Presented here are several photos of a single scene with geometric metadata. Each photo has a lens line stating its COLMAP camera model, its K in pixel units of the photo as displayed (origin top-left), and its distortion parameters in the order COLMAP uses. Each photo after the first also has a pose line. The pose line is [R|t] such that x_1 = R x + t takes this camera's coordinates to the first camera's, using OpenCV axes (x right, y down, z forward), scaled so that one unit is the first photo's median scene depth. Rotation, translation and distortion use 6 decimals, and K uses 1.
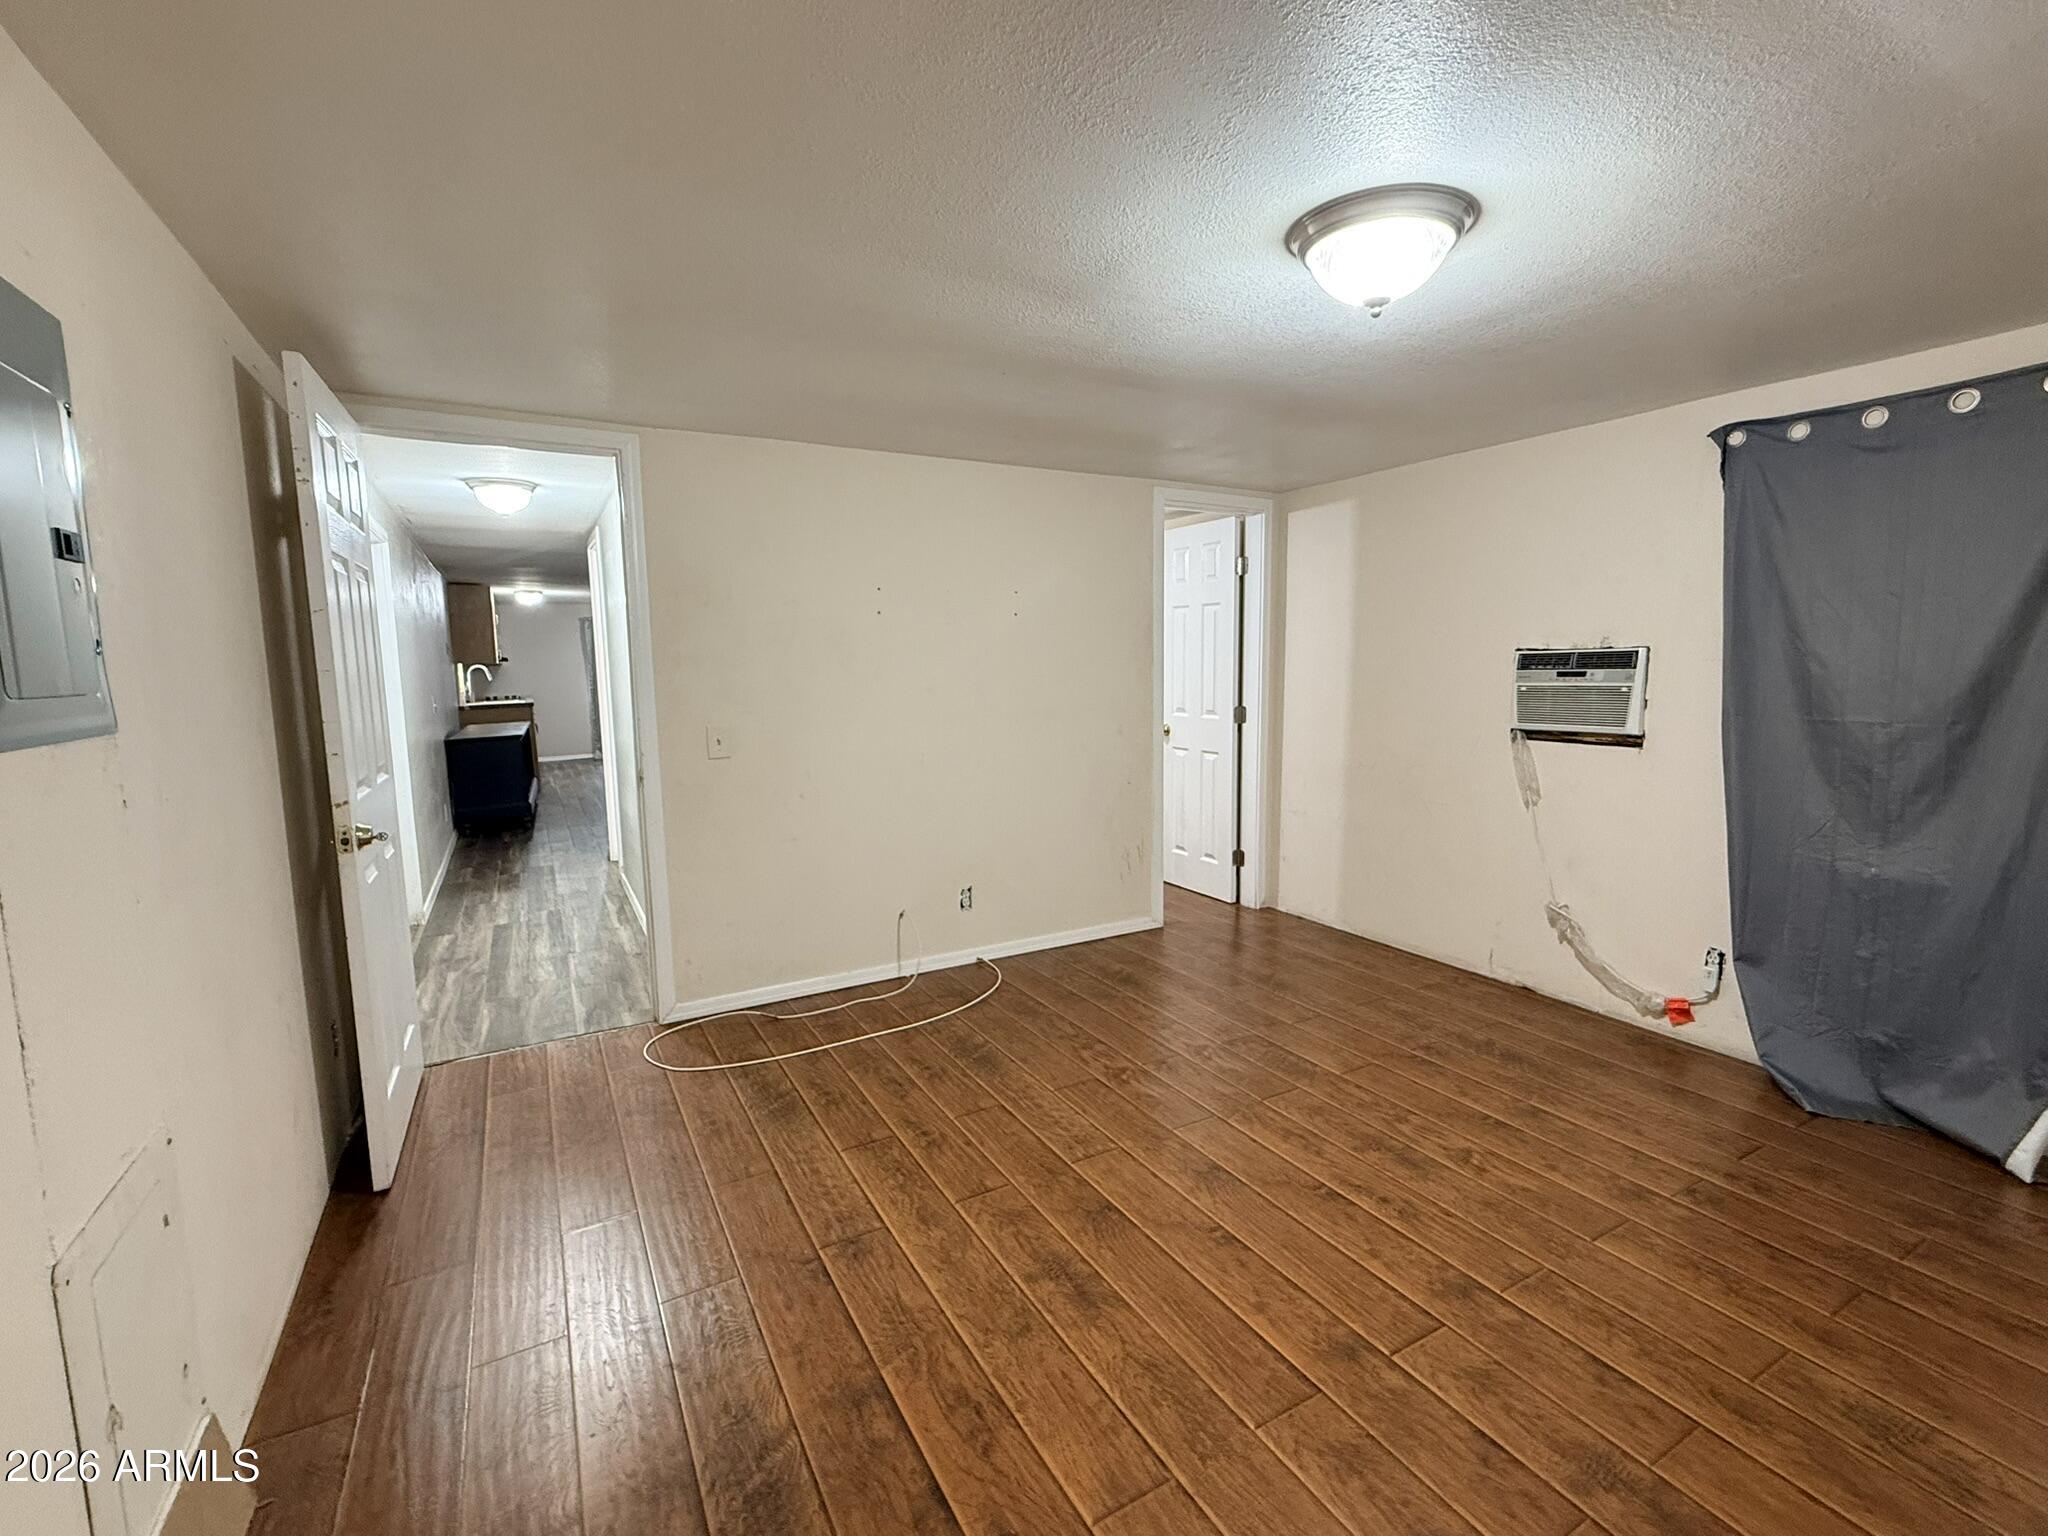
lens RADIAL K [[899.8, 0, 1024.0], [0, 899.8, 768.0], [0, 0, 1]] dist [-0.000001, -0.000008]
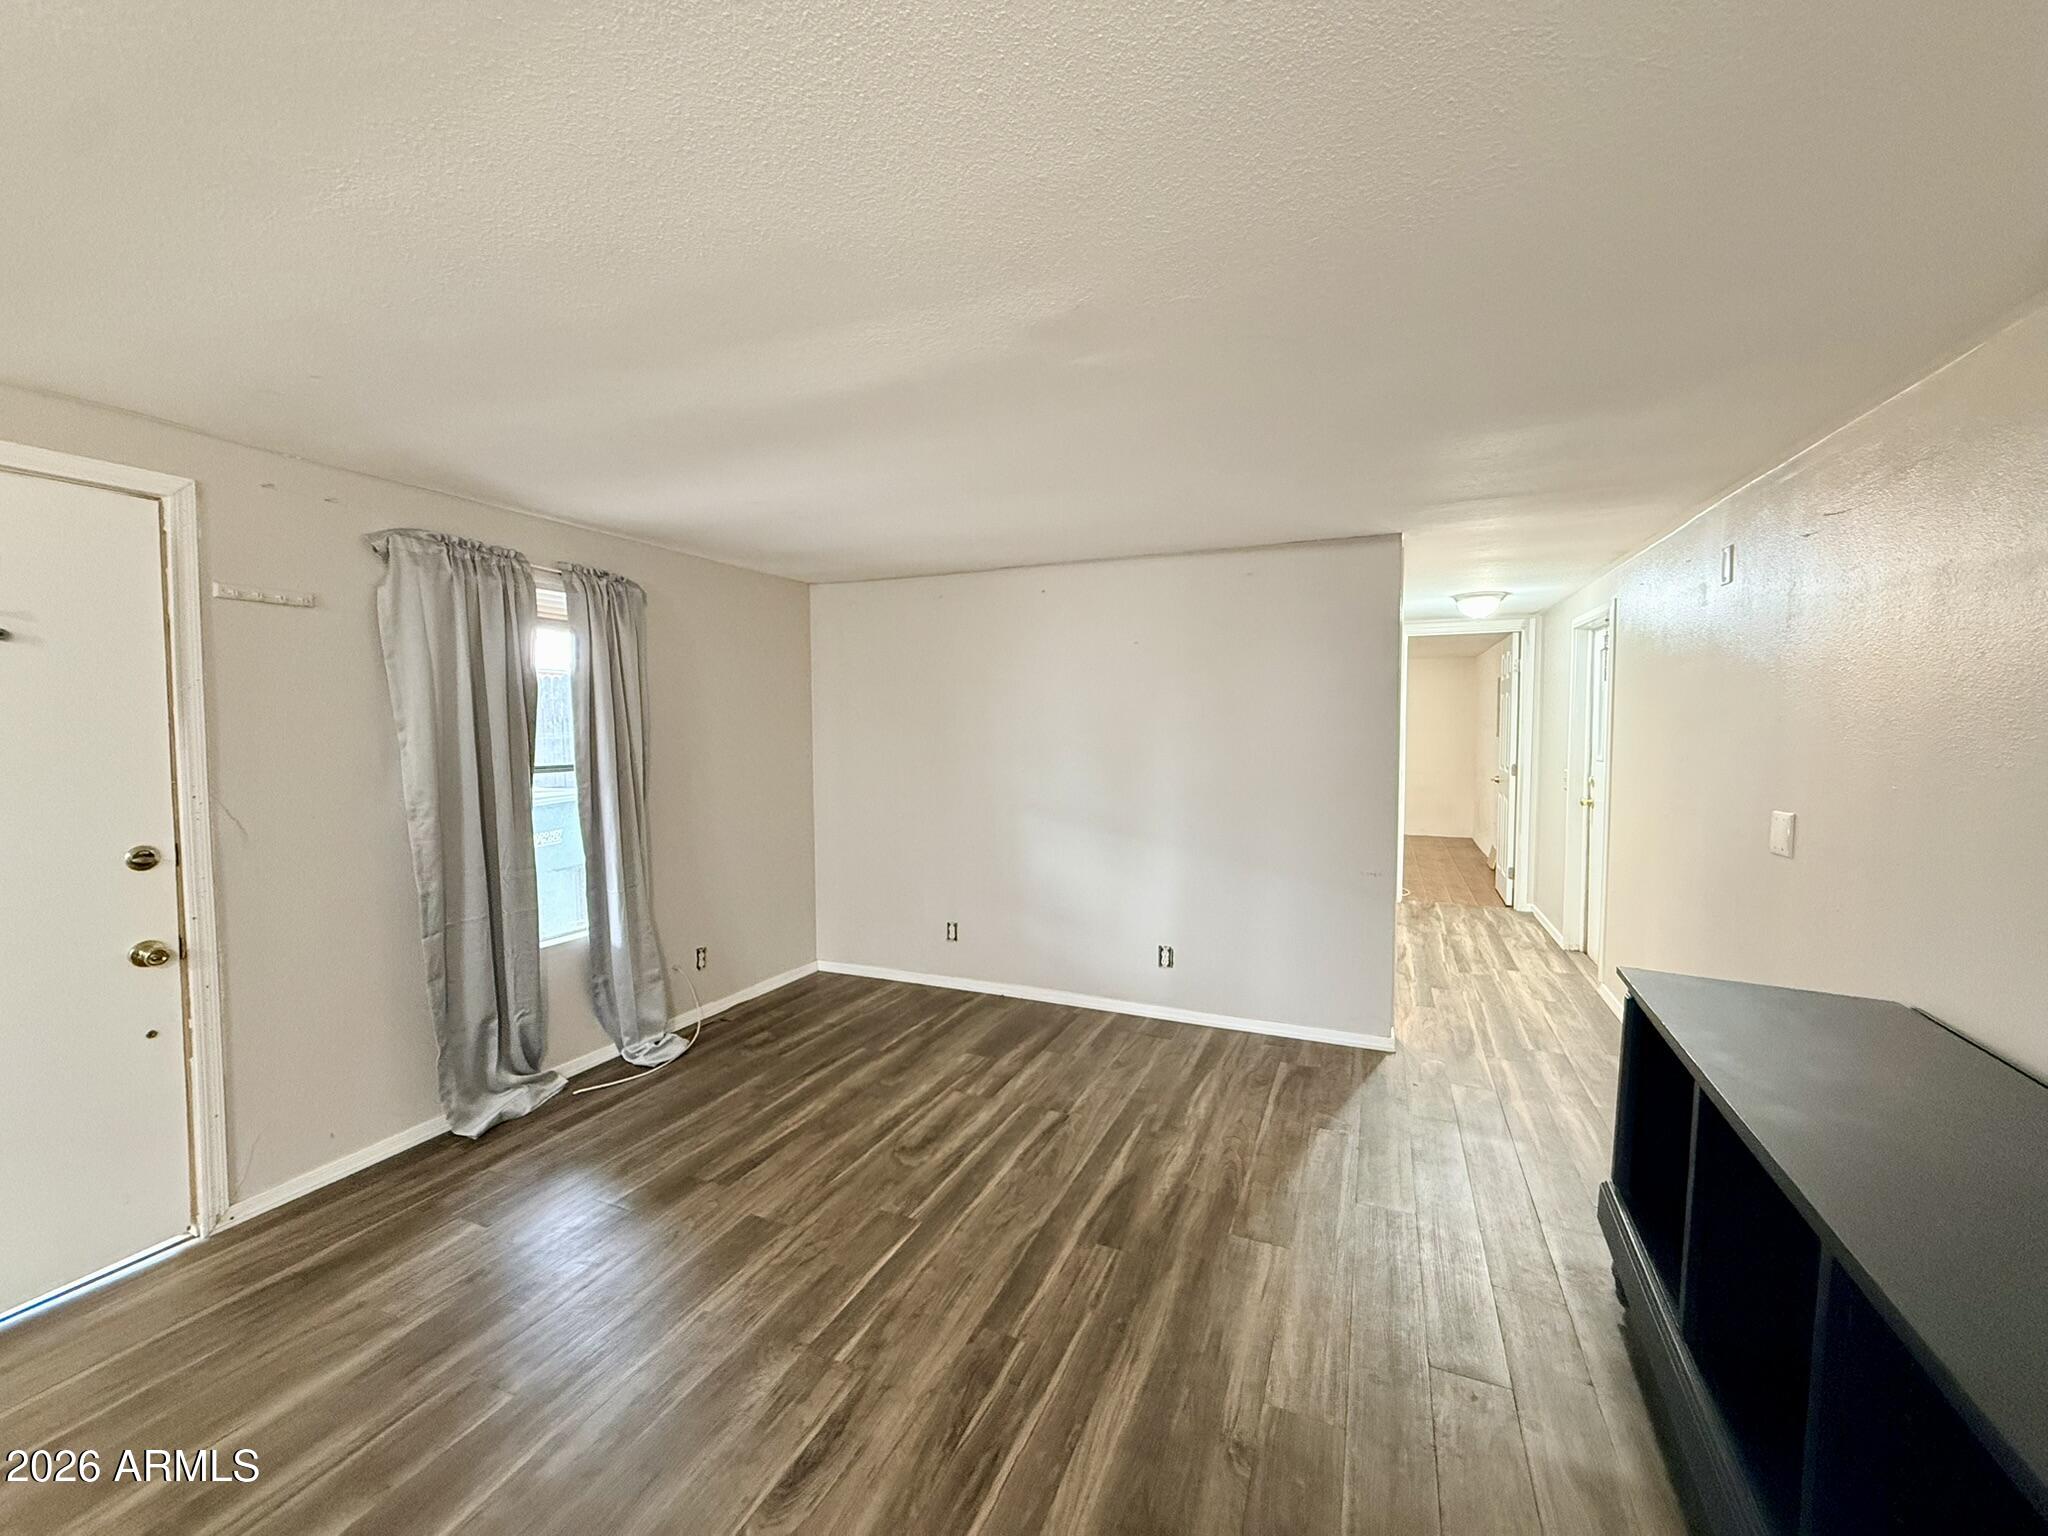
lens RADIAL K [[813.8, 0, 1020.6], [0, 813.8, 764.4], [0, 0, 1]] dist [0.000225, -0.000101]
pose [[-0.599067, -0.025551, 0.800291, -1.092922], [0.108475, 0.987686, 0.112735, -0.262627], [-0.793317, 0.154348, -0.588918, 2.184225]]
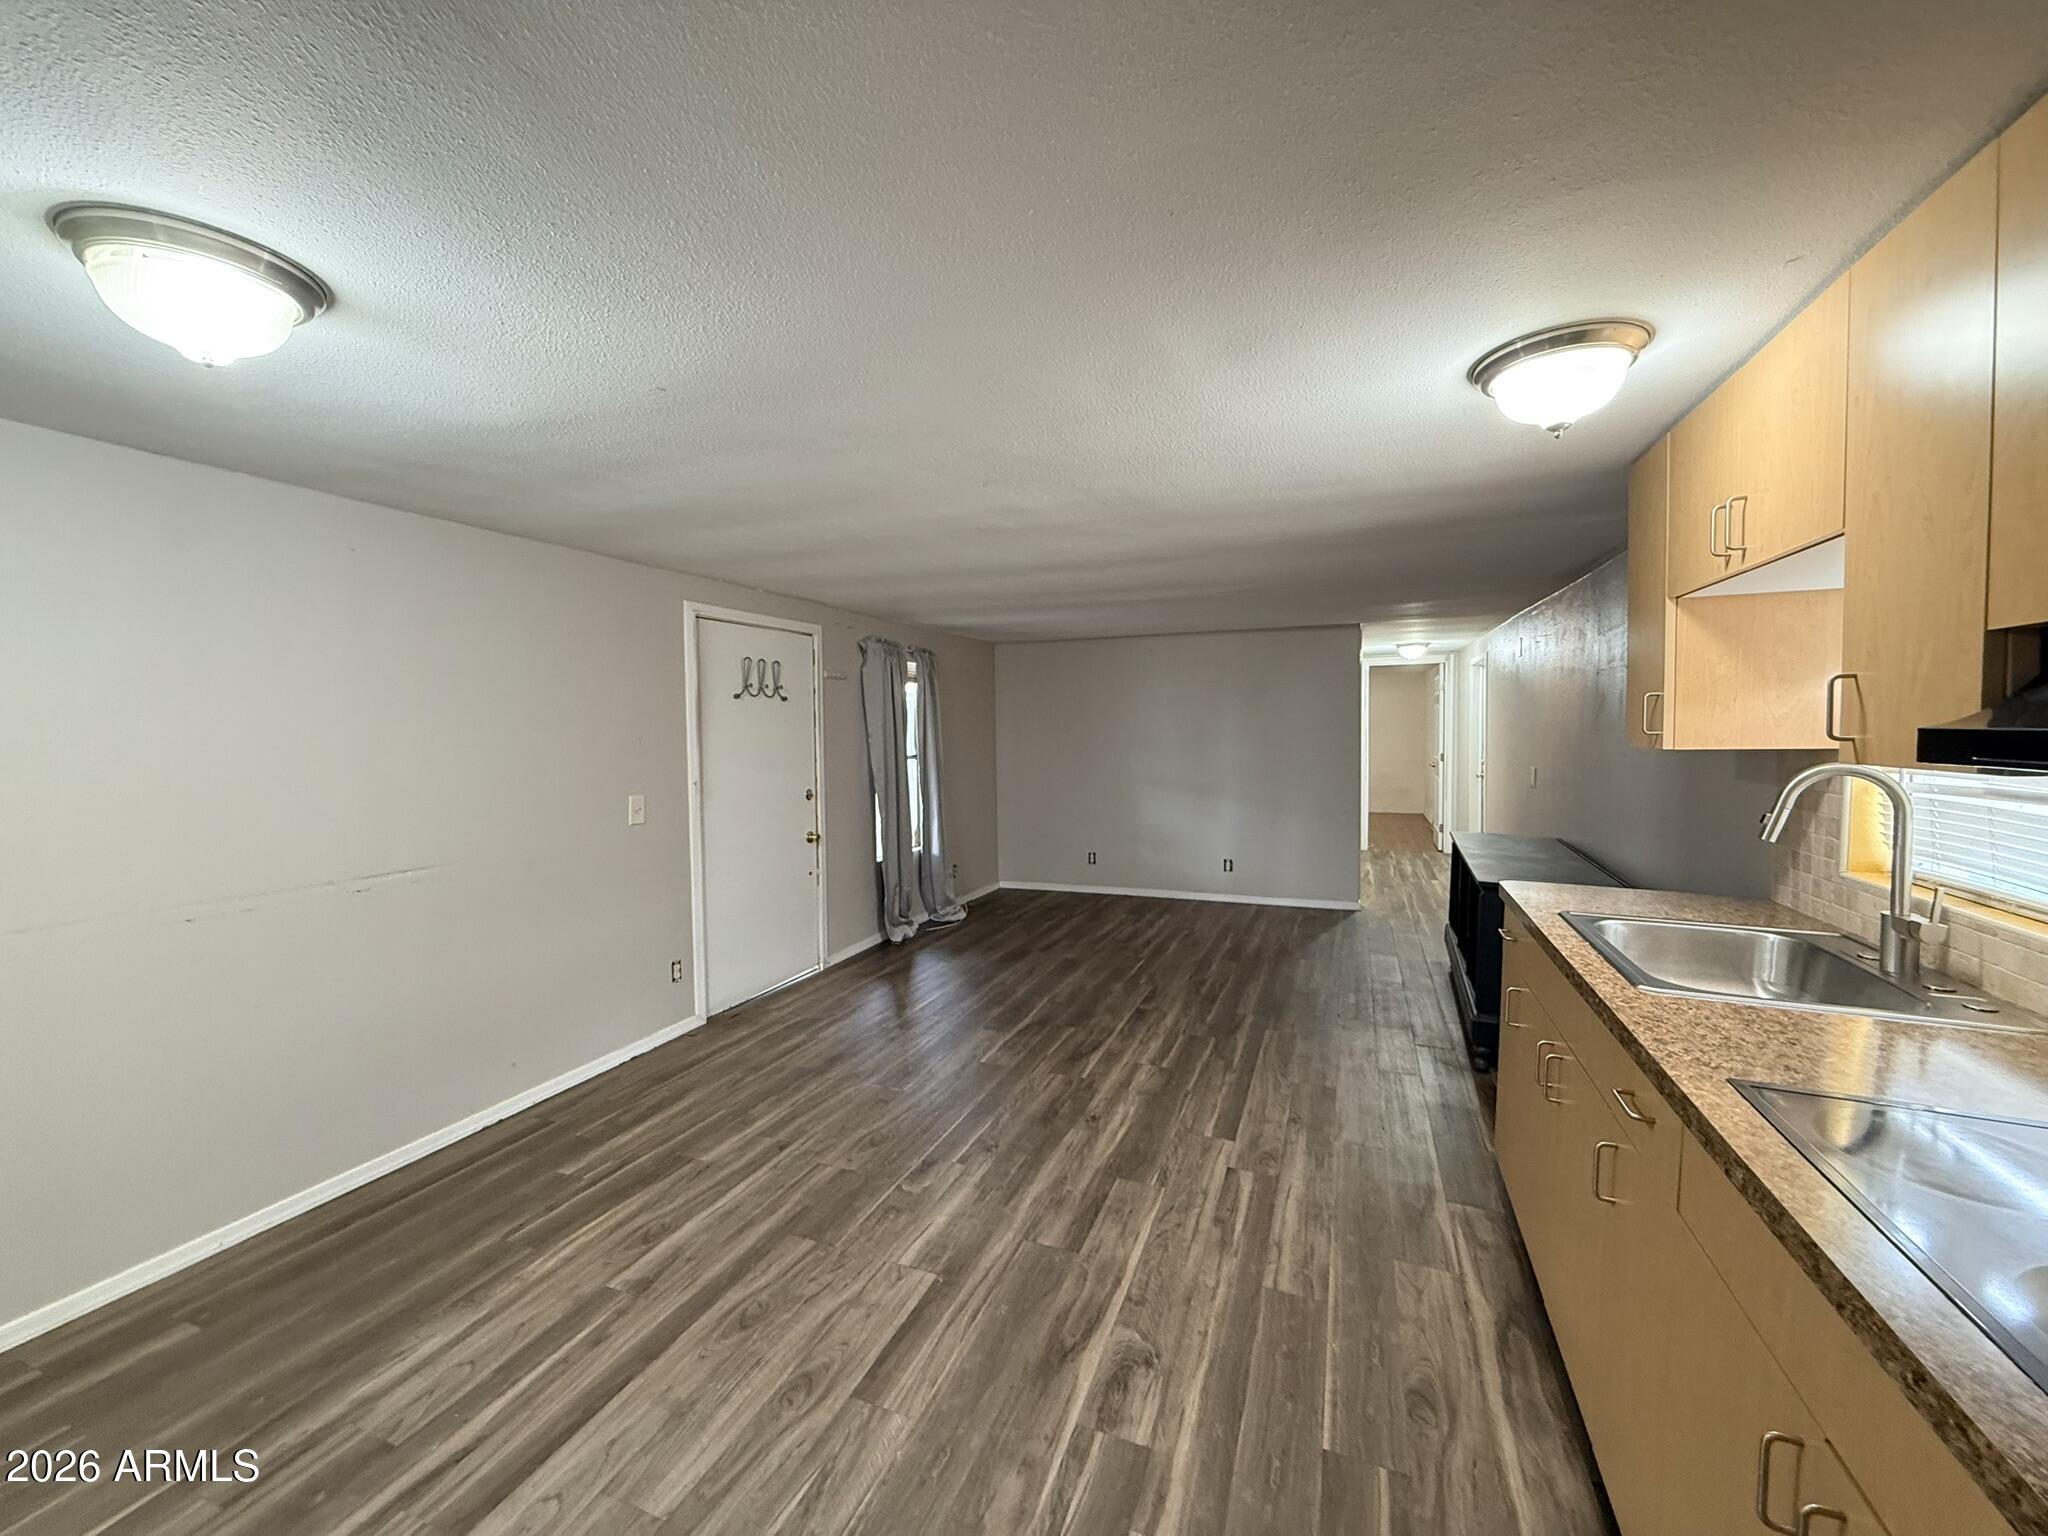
lens RADIAL K [[813.8, 0, 1020.6], [0, 813.8, 764.4], [0, 0, 1]] dist [0.000225, -0.000101]
pose [[-0.620490, -0.015151, 0.784068, -1.431456], [0.117199, 0.986794, 0.111817, -0.339596], [-0.775407, 0.161273, -0.610520, 2.768193]]
